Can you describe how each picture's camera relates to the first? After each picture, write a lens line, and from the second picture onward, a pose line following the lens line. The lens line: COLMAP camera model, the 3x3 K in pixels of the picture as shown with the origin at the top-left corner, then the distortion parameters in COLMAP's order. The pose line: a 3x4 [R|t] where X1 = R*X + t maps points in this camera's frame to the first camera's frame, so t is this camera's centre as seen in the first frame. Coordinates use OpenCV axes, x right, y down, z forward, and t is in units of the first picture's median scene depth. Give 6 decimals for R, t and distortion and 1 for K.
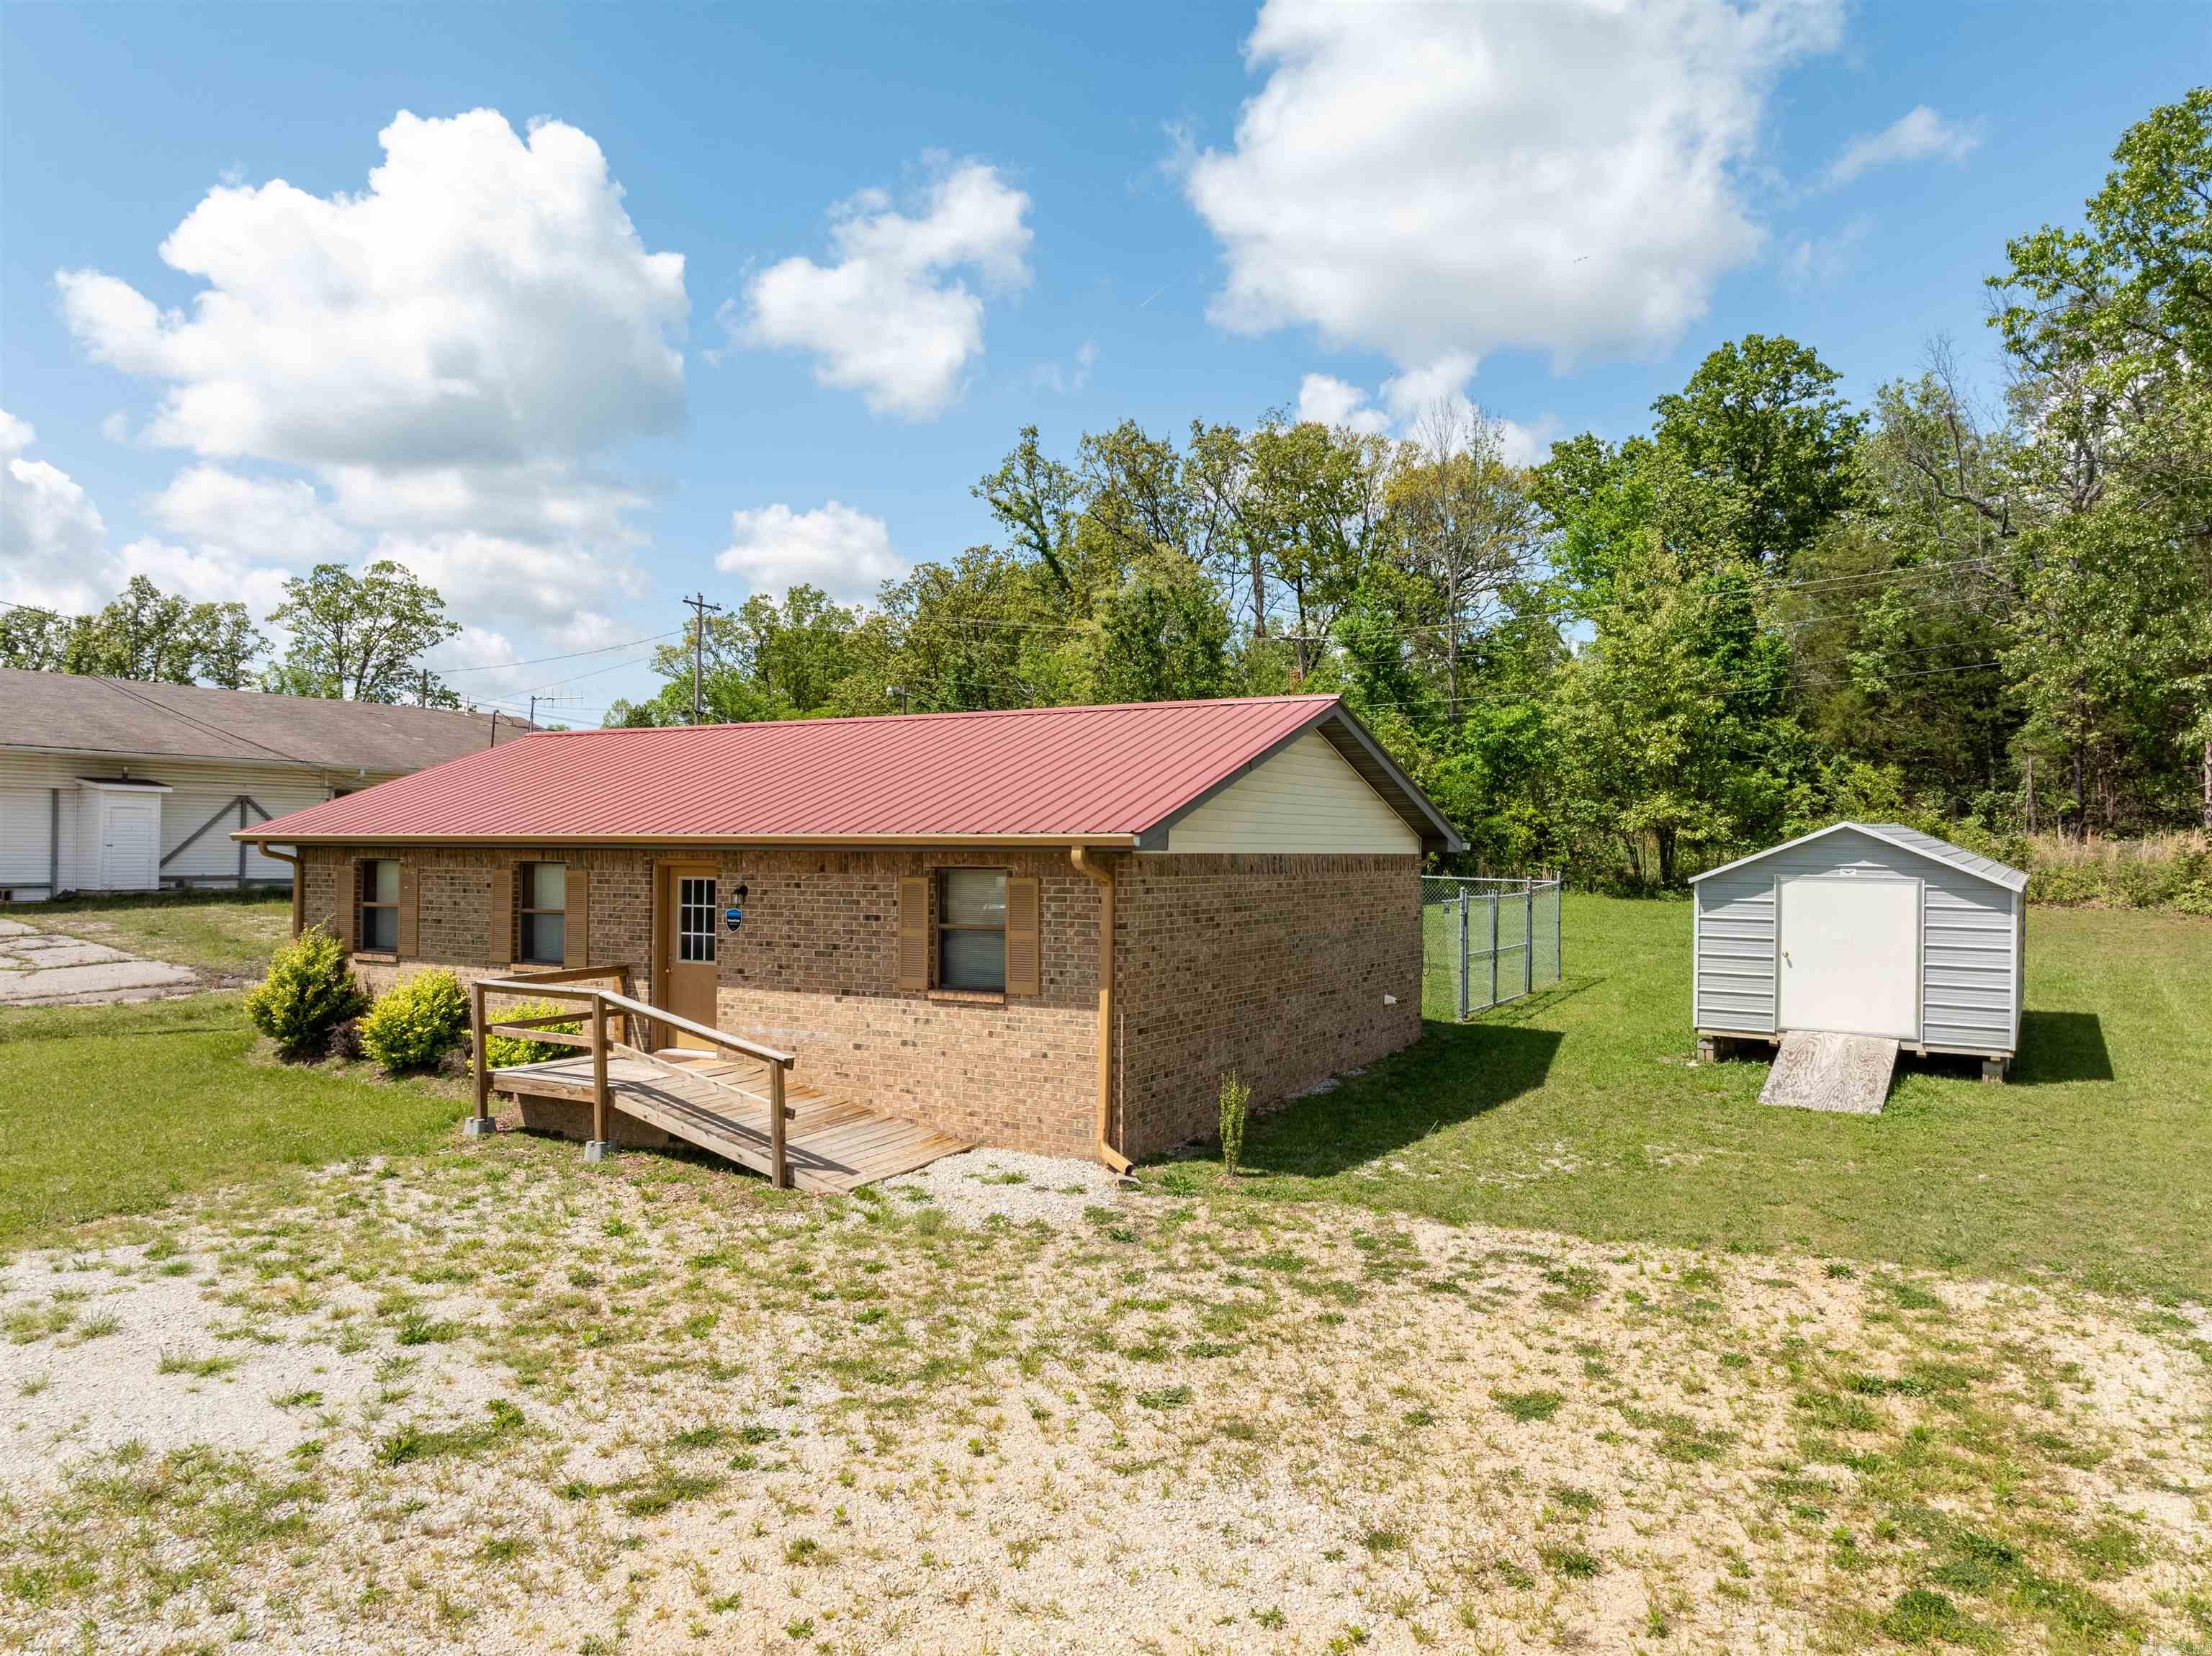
lens RADIAL K [[1547.8, 0, 1113.6], [0, 1547.8, 822.1], [0, 0, 1]] dist [-0.047870, 0.068373]
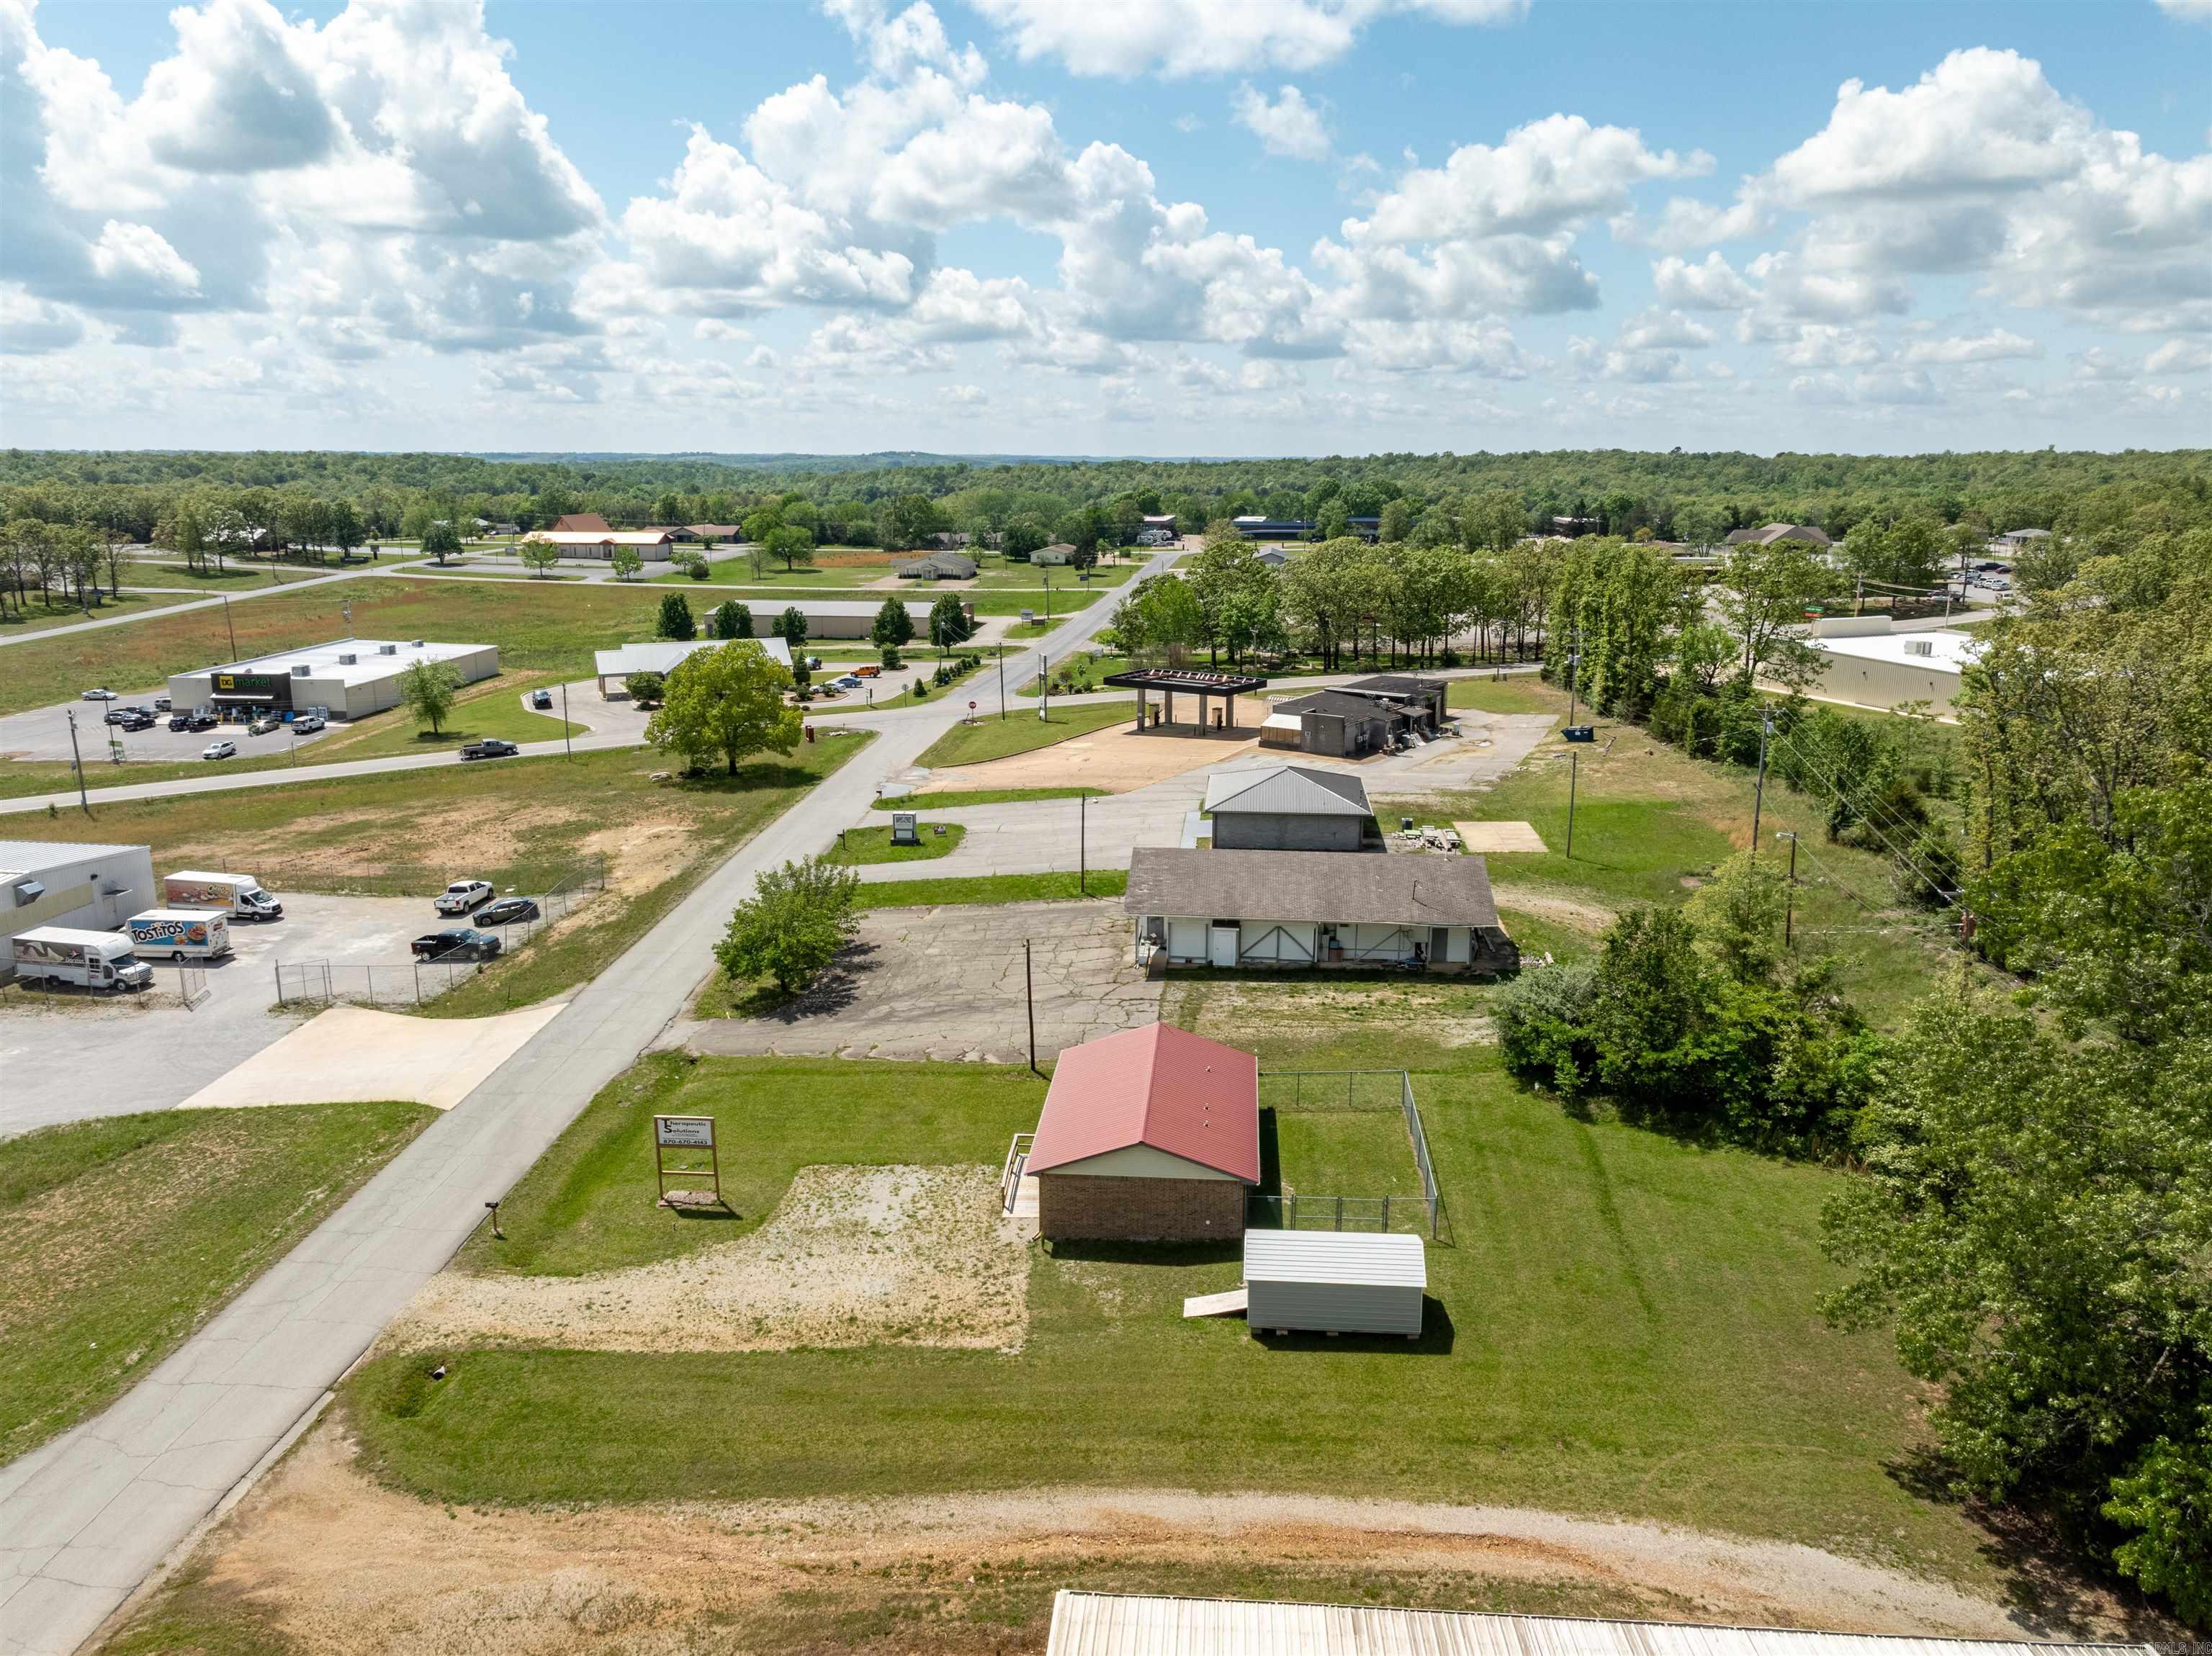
lens RADIAL K [[1591.4, 0, 1106.0], [0, 1591.4, 828.0], [0, 0, 1]] dist [0.006584, 0.006216]
pose [[0.424283, 0.204332, -0.882175, 1.015412], [0.019200, 0.971960, 0.234362, -0.521304], [0.905326, -0.116374, 0.408463, -0.153060]]
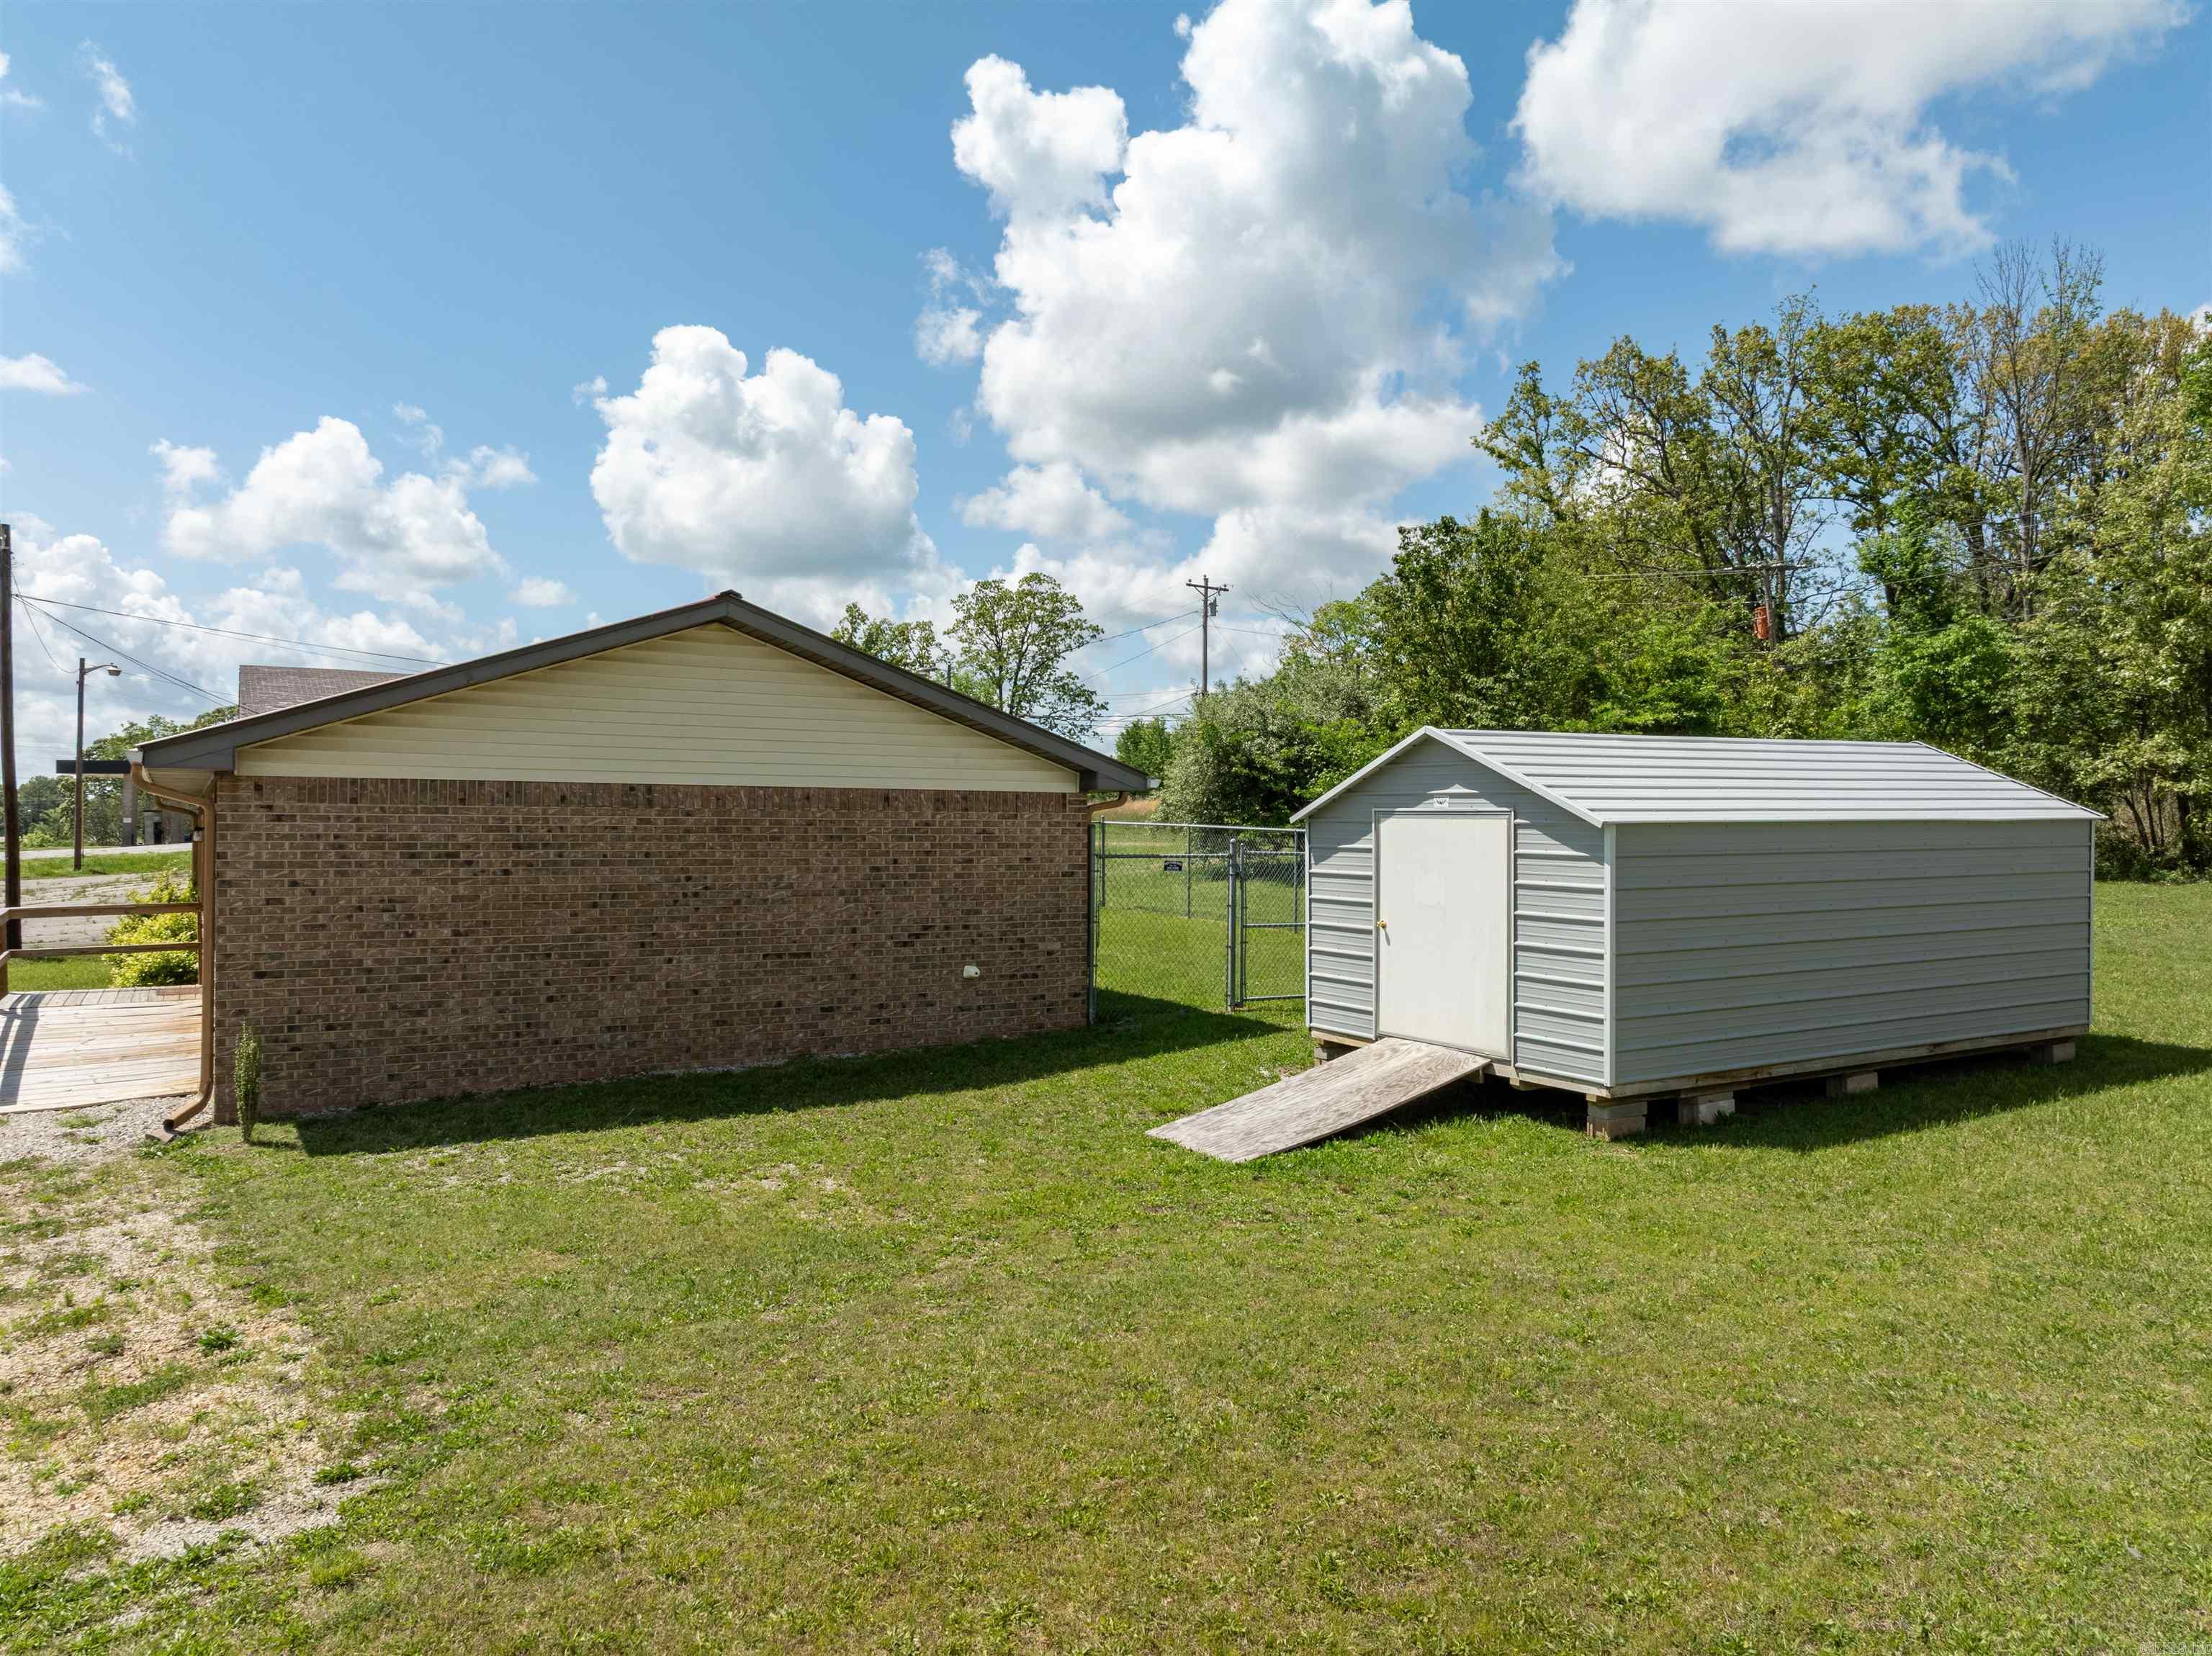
lens RADIAL K [[1547.8, 0, 1113.6], [0, 1547.8, 822.1], [0, 0, 1]] dist [-0.047870, 0.068373]
pose [[0.870940, -0.007771, -0.491328, 0.230197], [0.010115, 0.999947, 0.002115, 0.012837], [0.491285, -0.006812, 0.870972, 0.118318]]
